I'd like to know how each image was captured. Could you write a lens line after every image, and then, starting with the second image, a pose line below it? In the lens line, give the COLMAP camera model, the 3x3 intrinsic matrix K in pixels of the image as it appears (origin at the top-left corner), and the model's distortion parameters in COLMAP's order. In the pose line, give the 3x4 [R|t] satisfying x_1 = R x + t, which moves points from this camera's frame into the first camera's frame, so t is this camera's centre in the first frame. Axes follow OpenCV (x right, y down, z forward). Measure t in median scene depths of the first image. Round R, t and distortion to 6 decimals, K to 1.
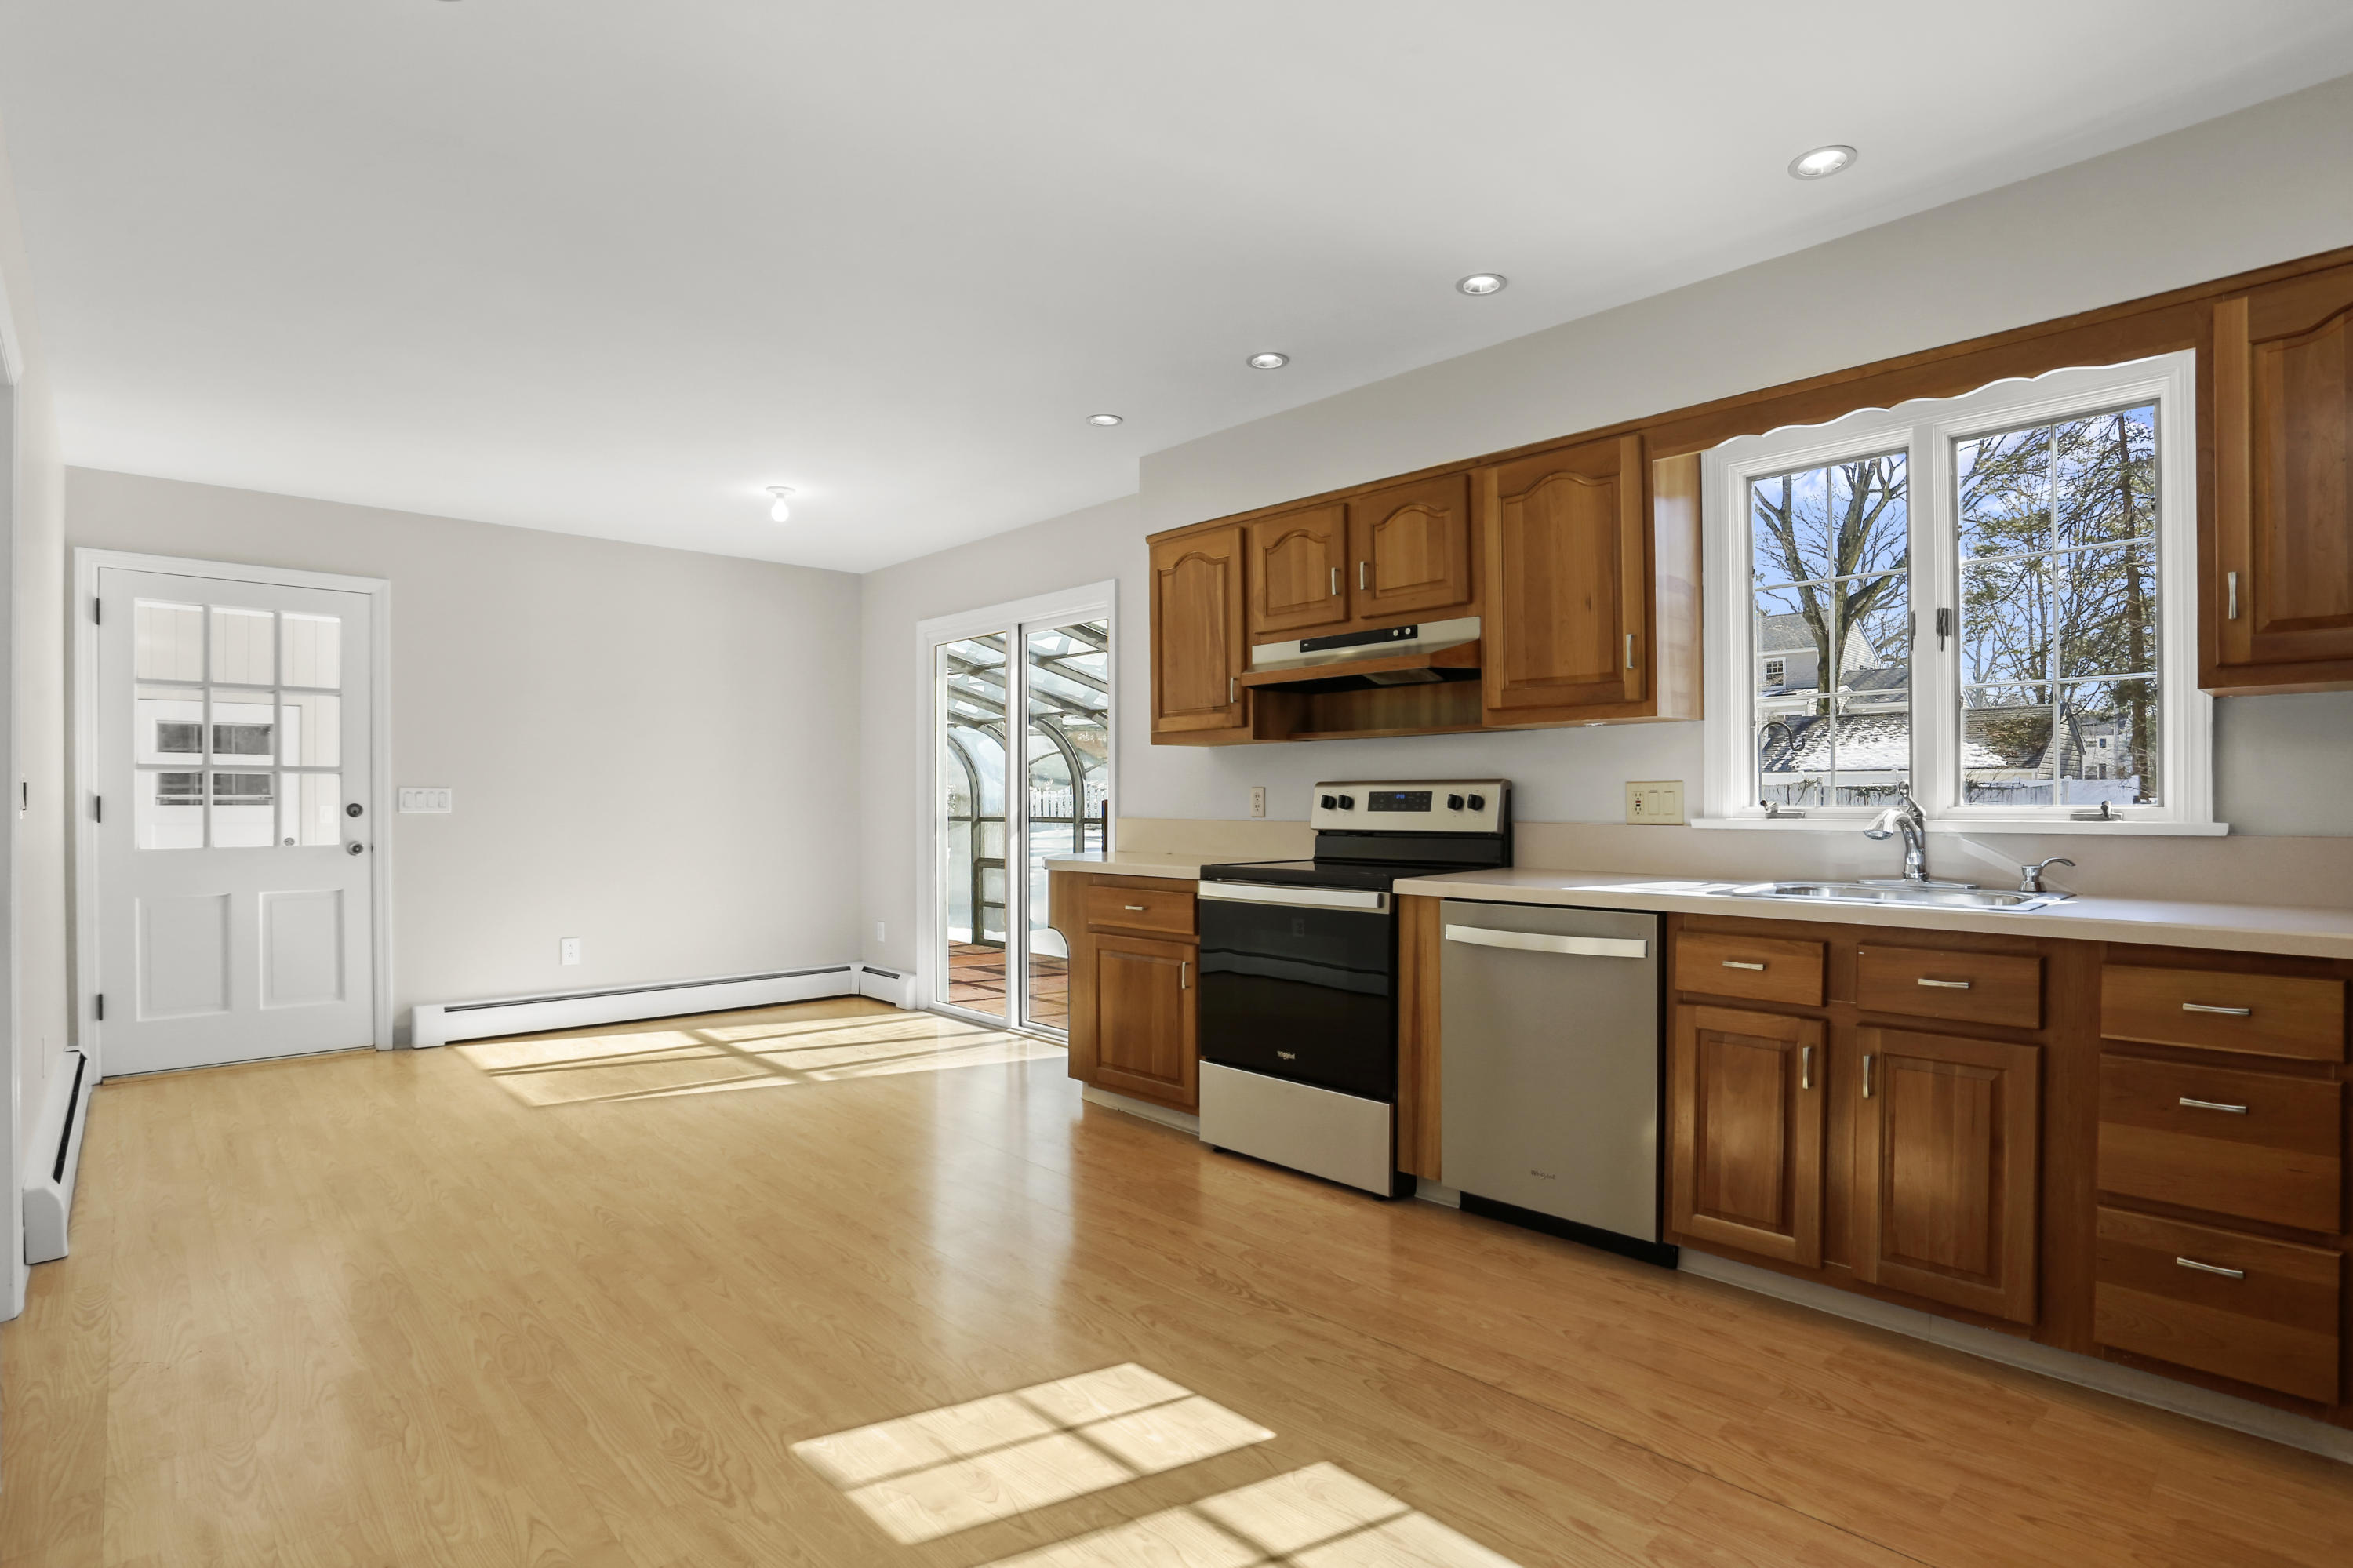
lens RADIAL K [[1150.4, 0, 1175.4], [0, 1150.4, 793.9], [0, 0, 1]] dist [-0.021131, 0.002170]
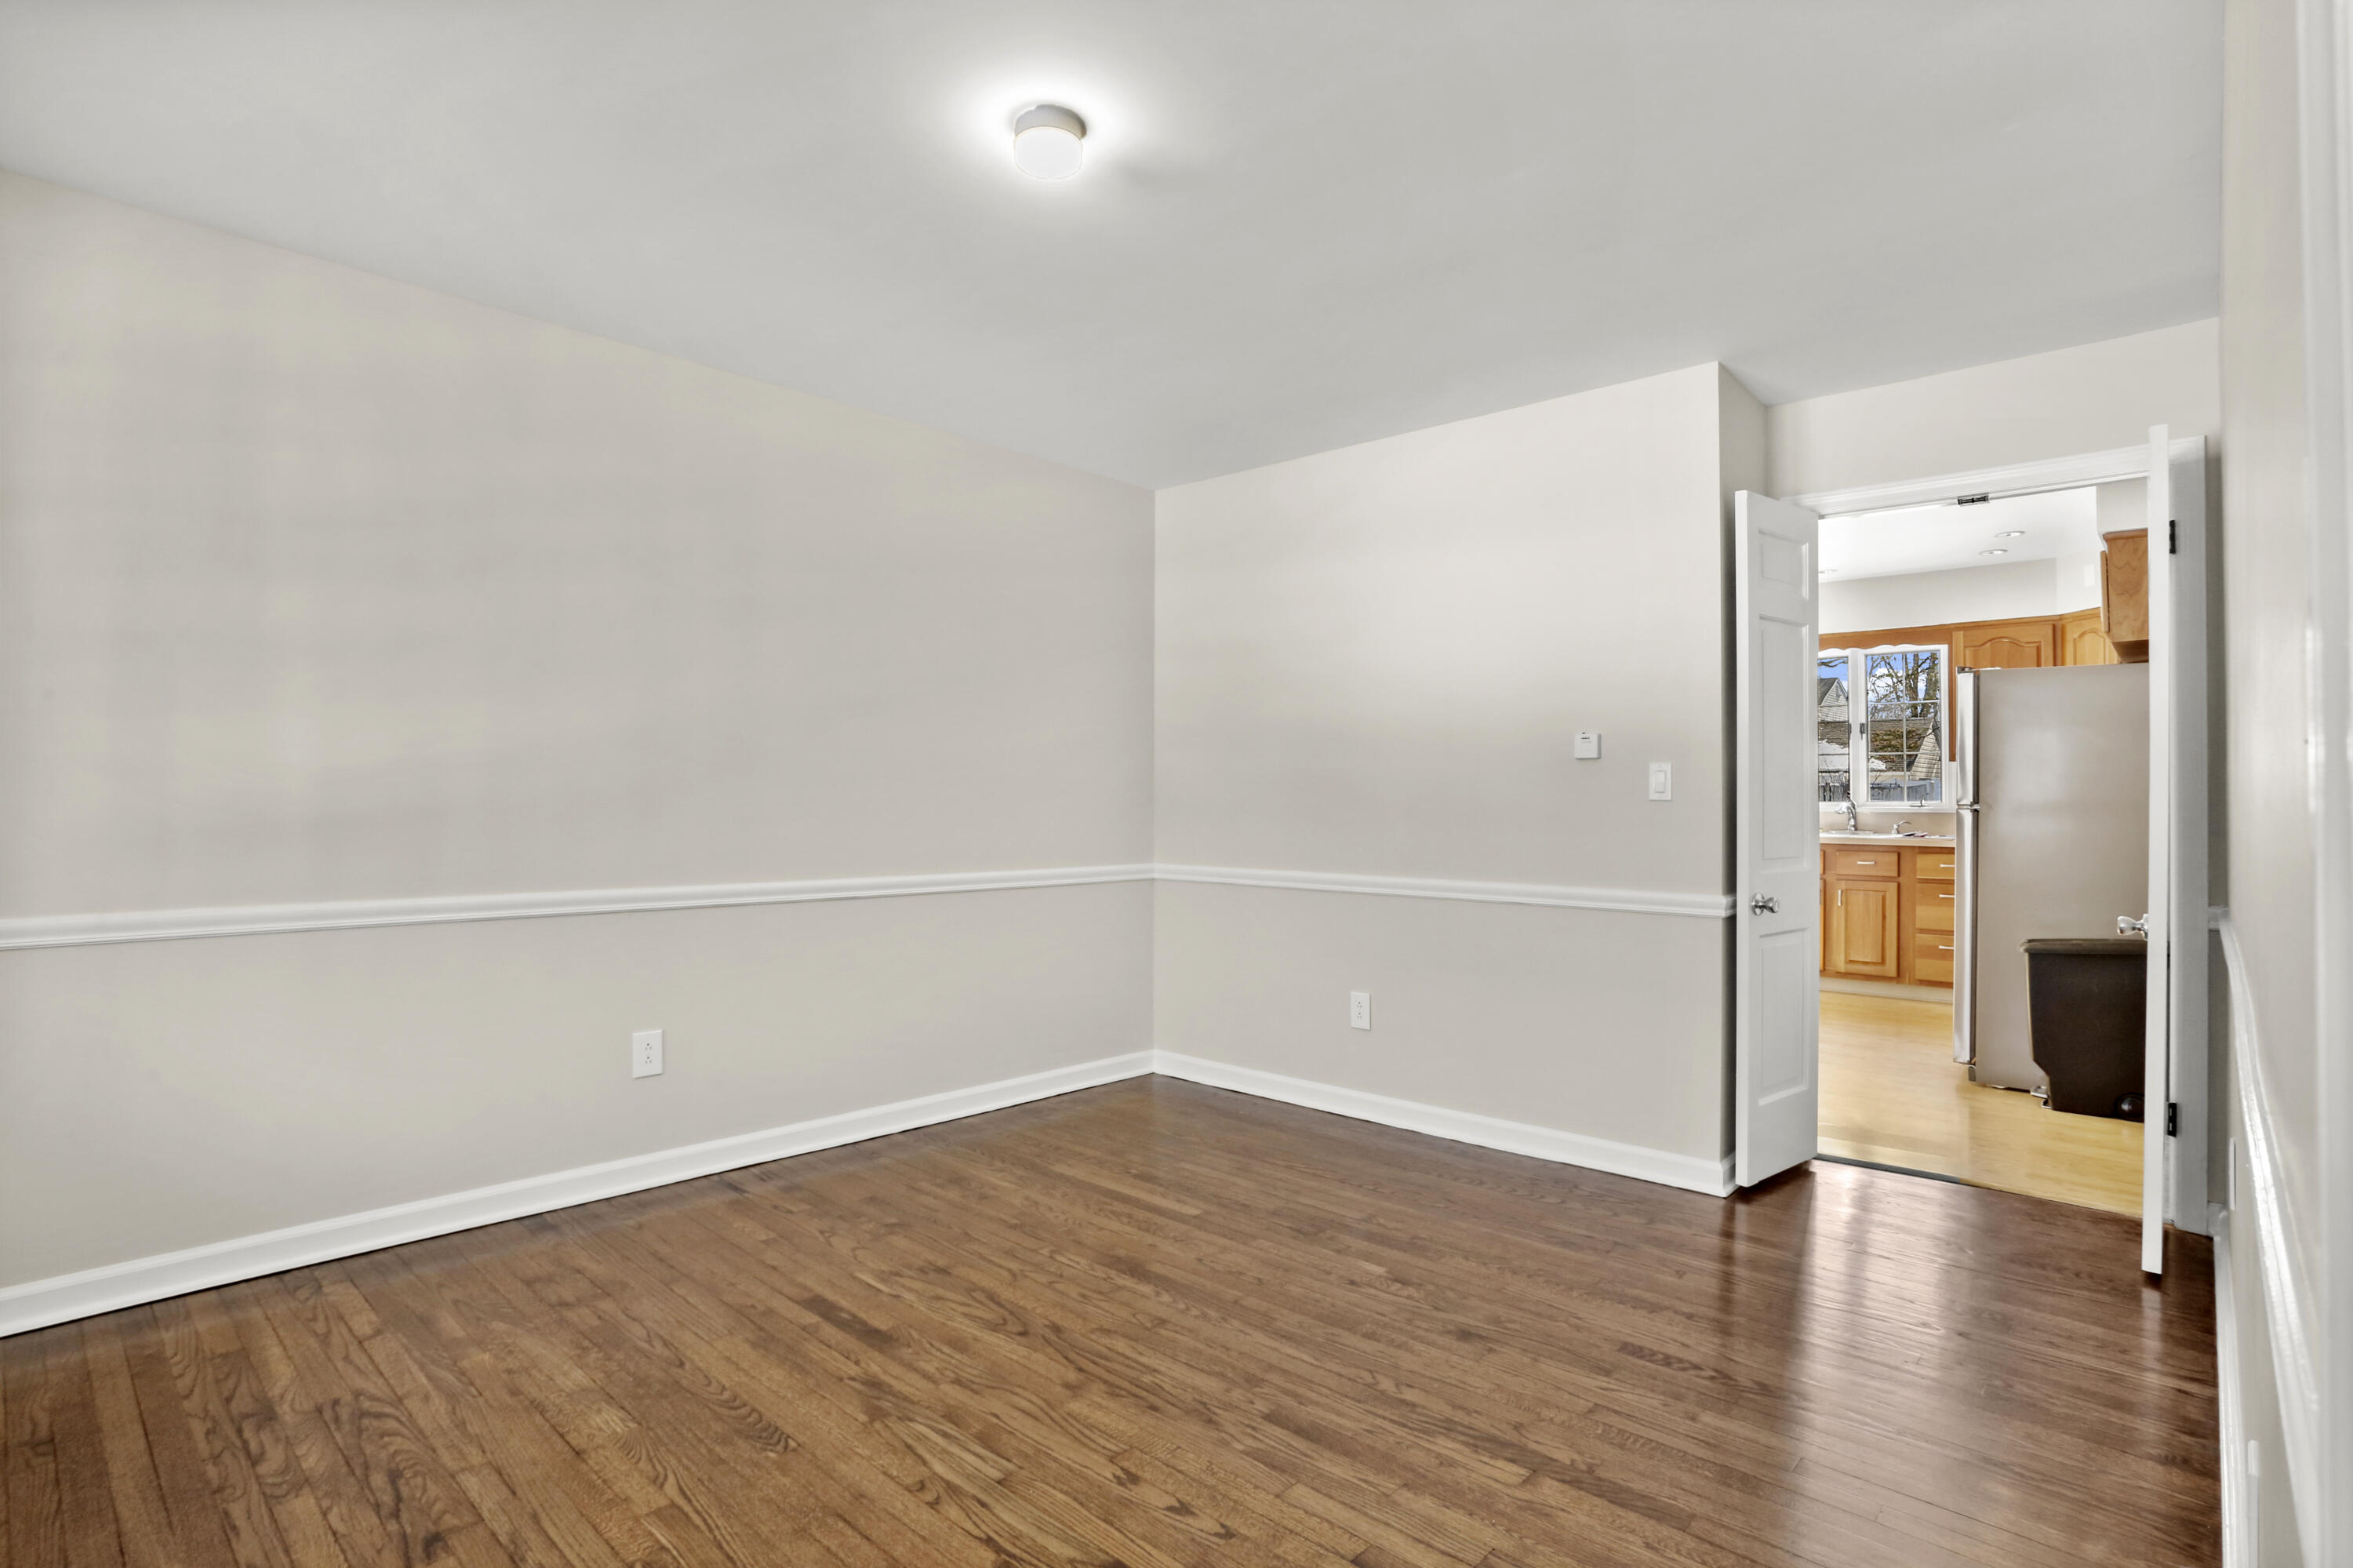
lens RADIAL K [[1150.4, 0, 1179.5], [0, 1150.4, 779.9], [0, 0, 1]] dist [-0.021131, 0.002170]
pose [[0.997117, 0.001179, 0.075869, -1.239382], [-0.000400, 0.999947, -0.010286, -0.013834], [-0.075878, 0.010226, 0.997065, -1.699168]]
